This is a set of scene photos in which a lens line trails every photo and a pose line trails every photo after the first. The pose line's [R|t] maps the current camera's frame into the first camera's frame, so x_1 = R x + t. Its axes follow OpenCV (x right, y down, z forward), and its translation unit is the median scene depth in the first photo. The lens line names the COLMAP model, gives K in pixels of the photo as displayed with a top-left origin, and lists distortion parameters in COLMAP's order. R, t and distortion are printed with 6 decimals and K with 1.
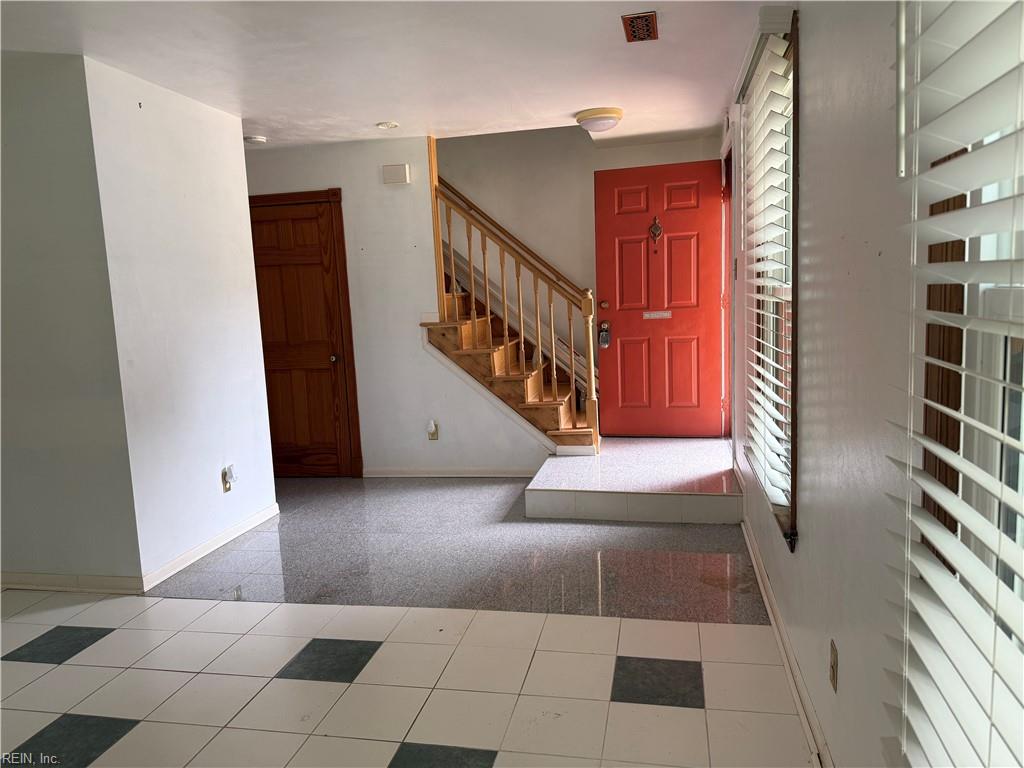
lens RADIAL K [[723.6, 0, 512.0], [0, 723.6, 384.0], [0, 0, 1]] dist [0.143936, -0.125973]
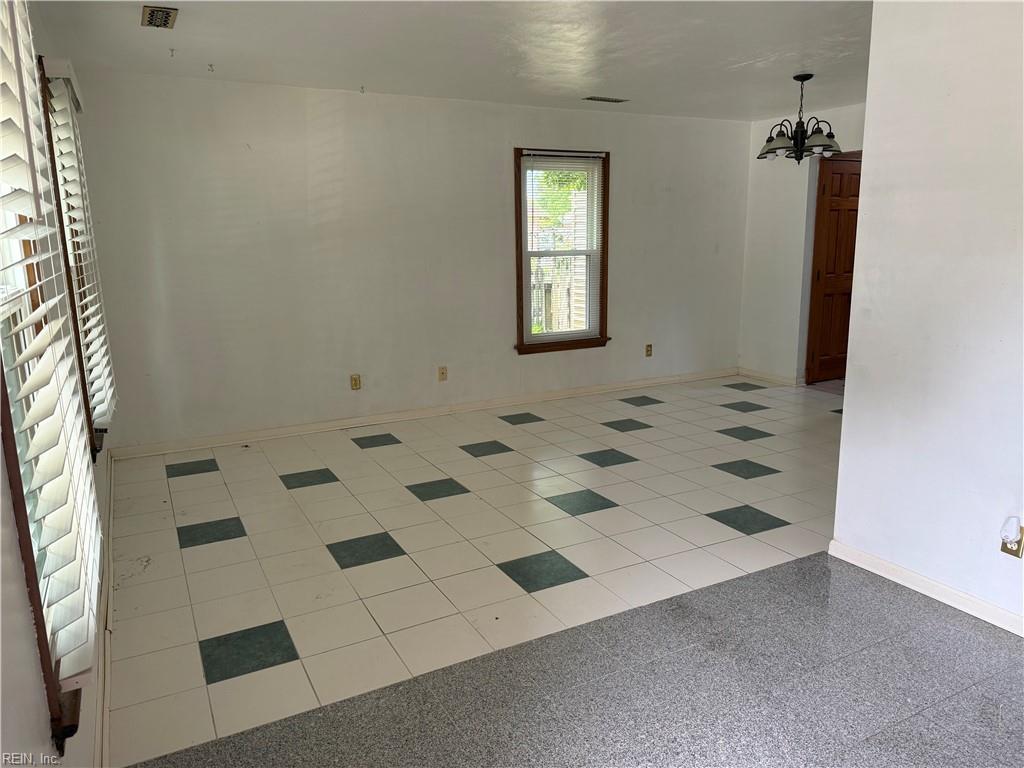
lens RADIAL K [[703.2, 0, 512.0], [0, 703.2, 384.0], [0, 0, 1]] dist [0.155703, -0.217768]
pose [[-0.766146, 0.186268, -0.615081, 0.358771], [-0.024958, 0.947731, 0.318094, -0.219018], [0.642182, 0.259058, -0.721451, 1.440497]]
